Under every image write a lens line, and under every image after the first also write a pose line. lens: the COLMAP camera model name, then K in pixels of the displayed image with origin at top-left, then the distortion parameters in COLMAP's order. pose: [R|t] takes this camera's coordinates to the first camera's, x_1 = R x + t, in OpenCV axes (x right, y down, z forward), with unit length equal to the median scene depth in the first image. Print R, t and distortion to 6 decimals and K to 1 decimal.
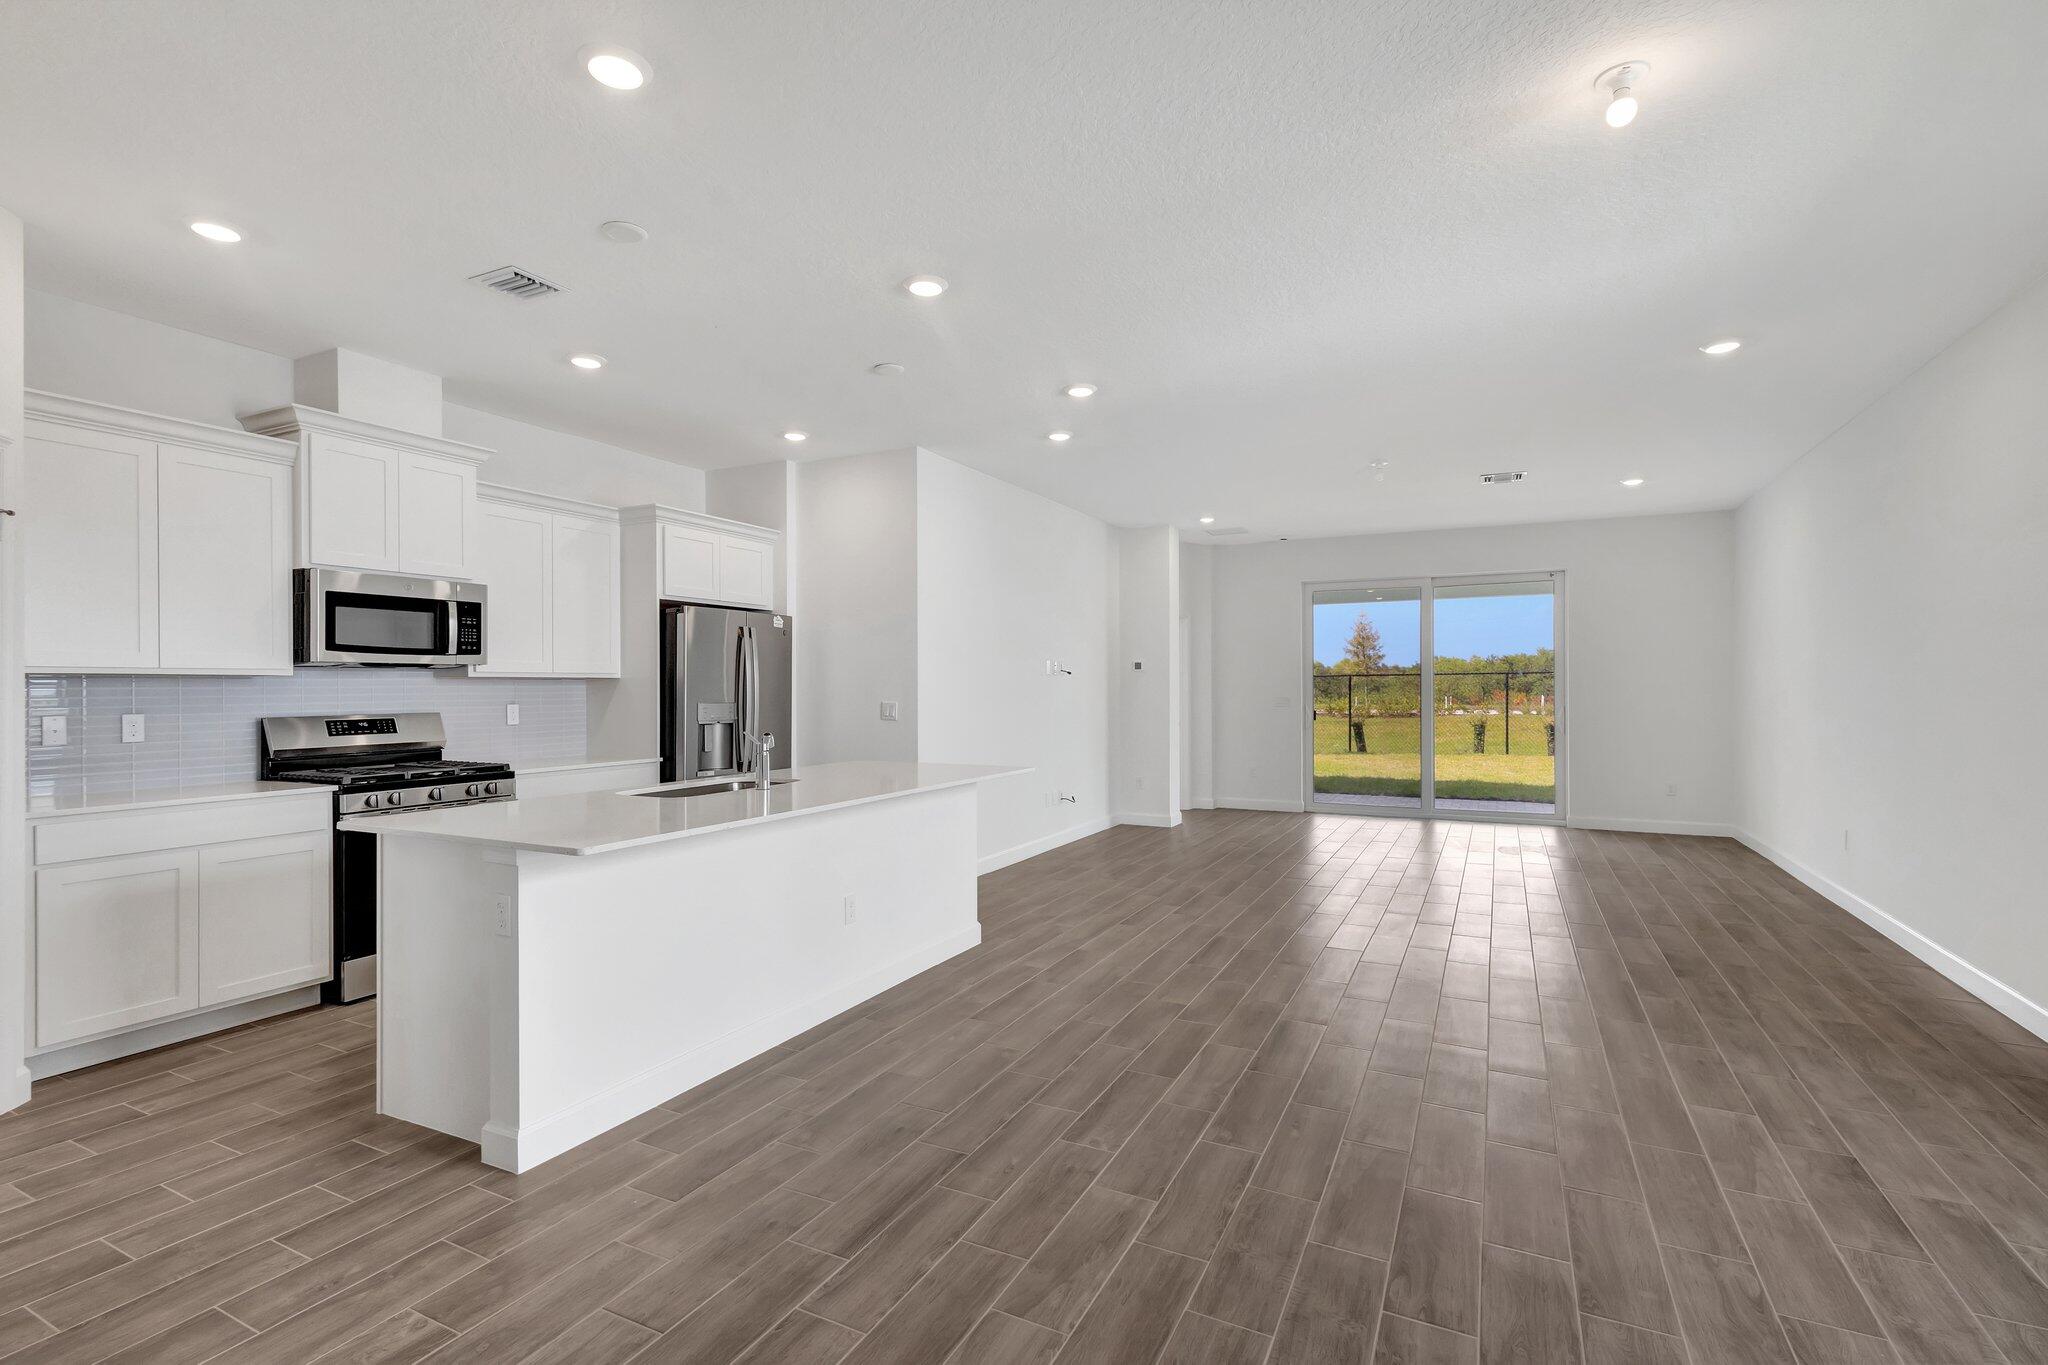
lens RADIAL K [[936.2, 0, 1025.3], [0, 936.2, 685.9], [0, 0, 1]] dist [0.005476, -0.000288]
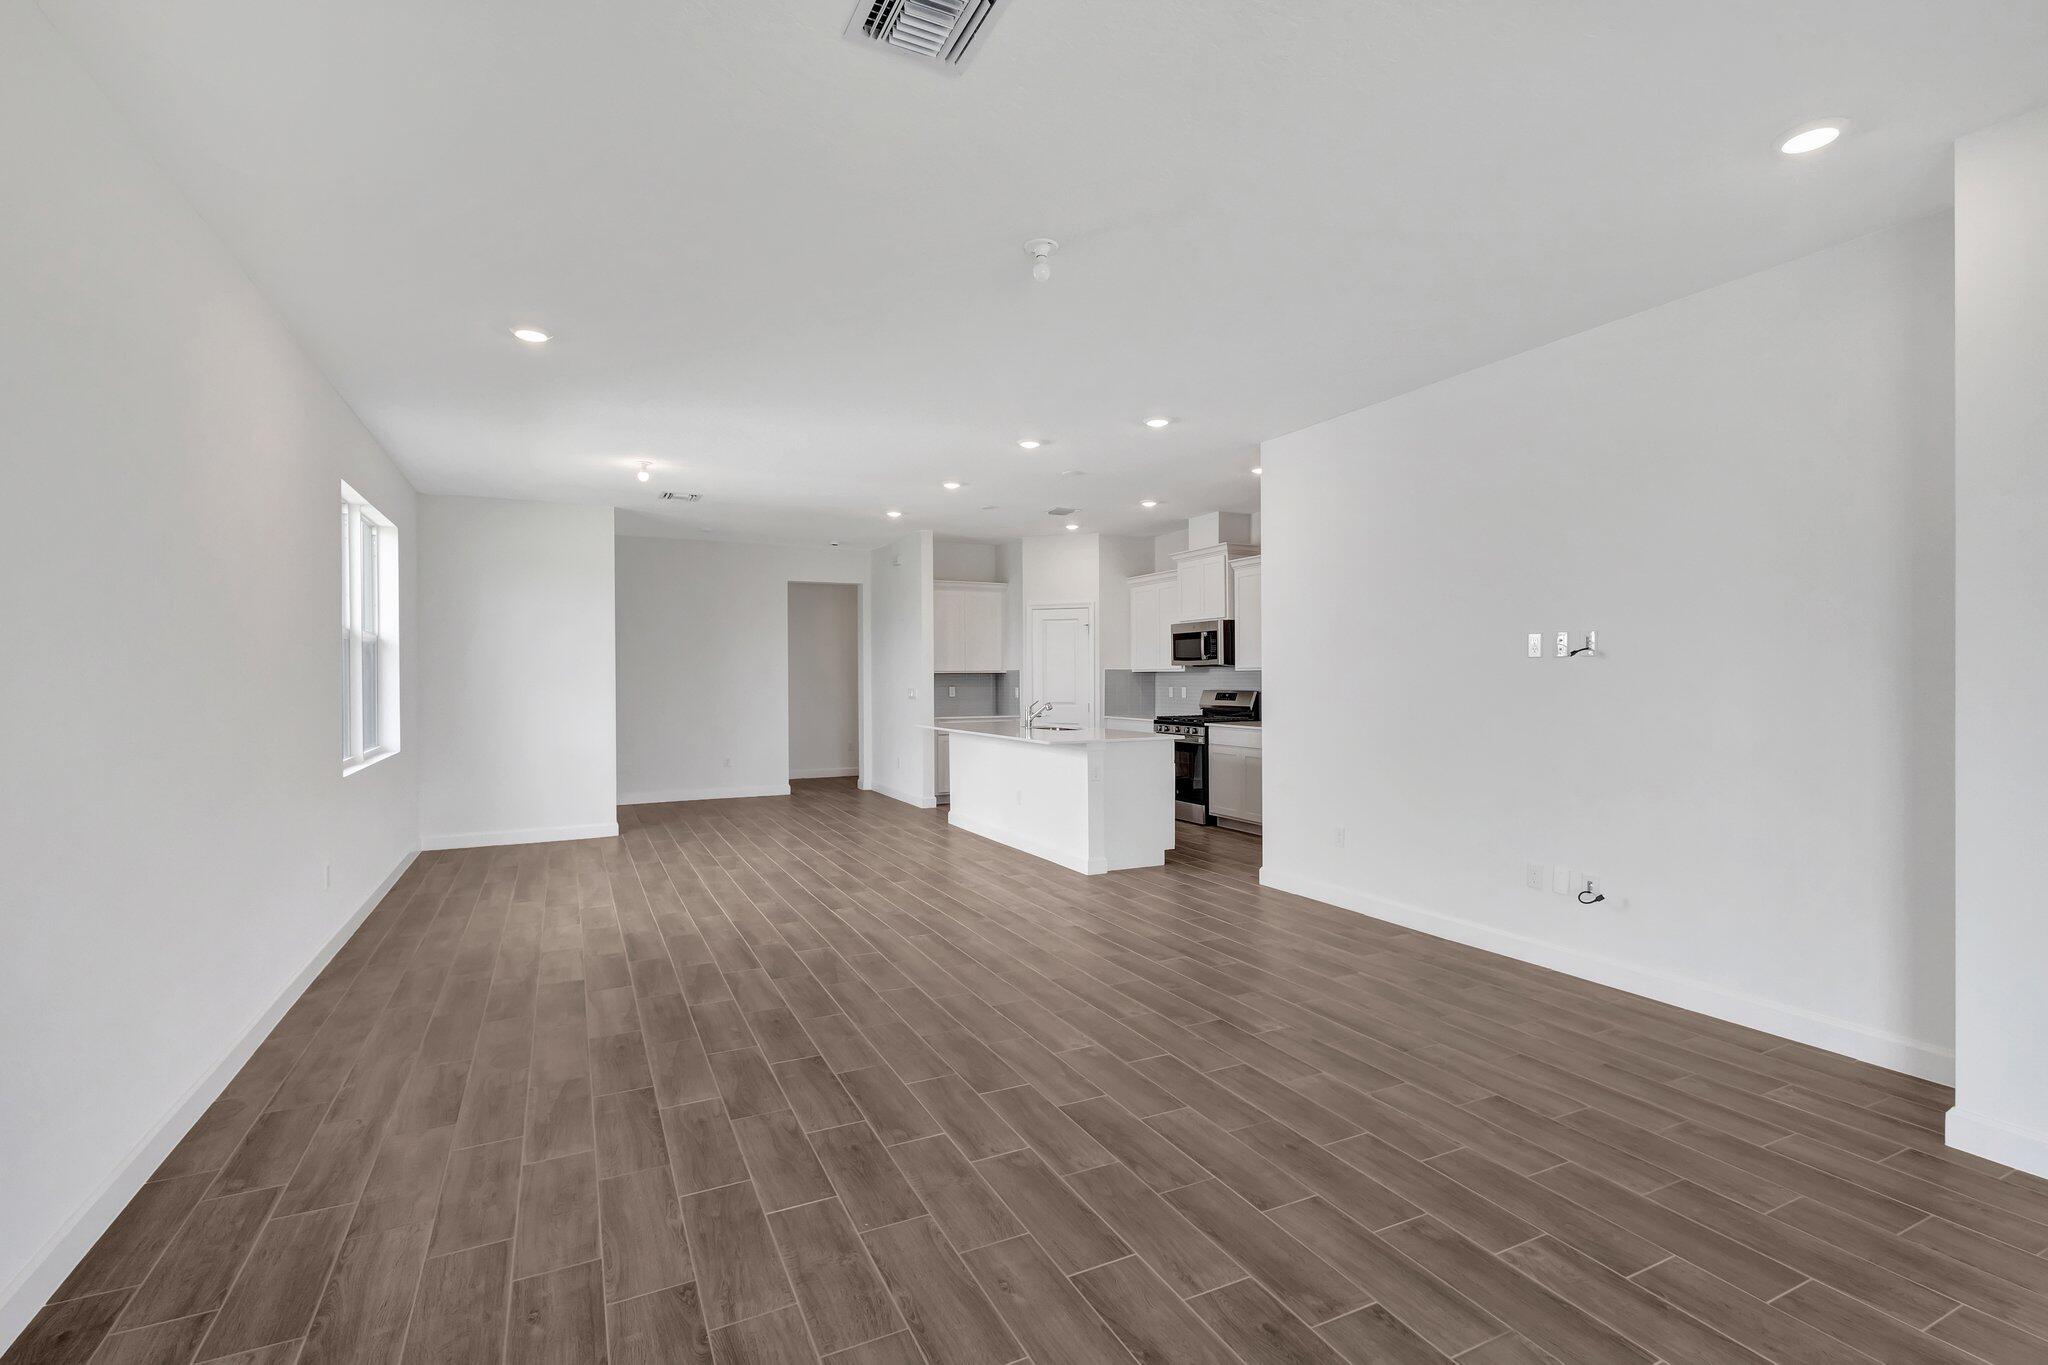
lens RADIAL K [[948.6, 0, 1015.2], [0, 948.6, 666.5], [0, 0, 1]] dist [0.034226, -0.000168]
pose [[-0.610804, -0.000690, -0.791781, 1.170881], [0.008429, 0.999937, -0.007373, -0.008722], [0.791737, -0.011177, -0.610760, 1.903997]]
